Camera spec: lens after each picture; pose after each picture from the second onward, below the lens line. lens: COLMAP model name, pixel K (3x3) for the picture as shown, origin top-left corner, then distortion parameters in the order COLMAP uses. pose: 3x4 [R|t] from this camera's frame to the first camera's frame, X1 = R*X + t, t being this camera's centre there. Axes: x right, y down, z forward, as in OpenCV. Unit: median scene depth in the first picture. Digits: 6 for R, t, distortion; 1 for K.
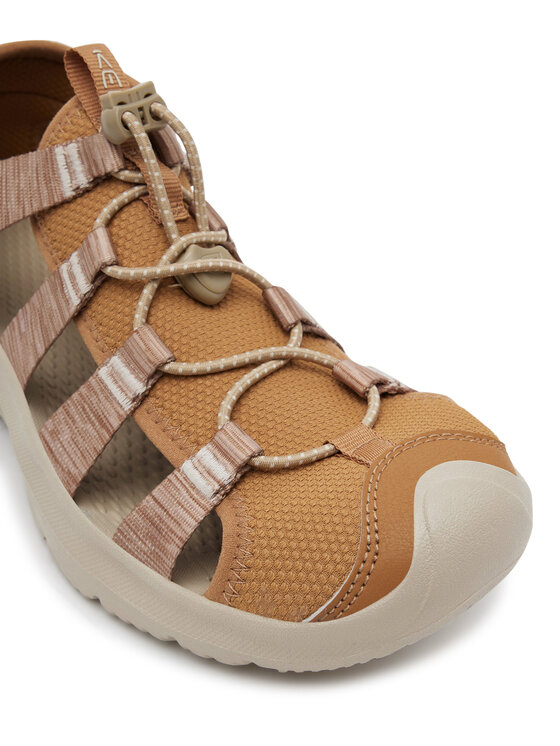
lens RADIAL K [[1182.3, 0, 280.0], [0, 1182.3, 373.0], [0, 0, 1]] dist [-0.111066, -0.029065]
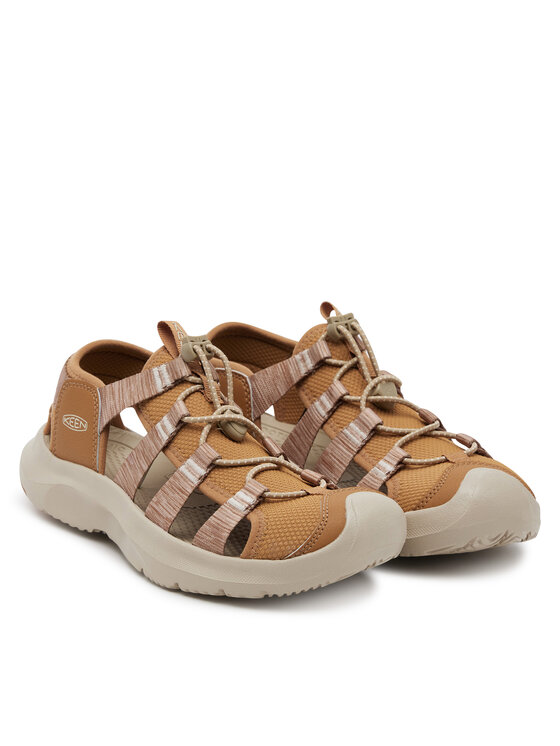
lens RADIAL K [[2194.1, 0, 280.0], [0, 2194.1, 373.0], [0, 0, 1]] dist [-0.005520, -0.055323]
pose [[0.997198, 0.011085, 0.073985, -0.257052], [0.024063, 0.888877, -0.457513, 1.492195], [-0.070835, 0.458012, 0.886120, -2.231014]]
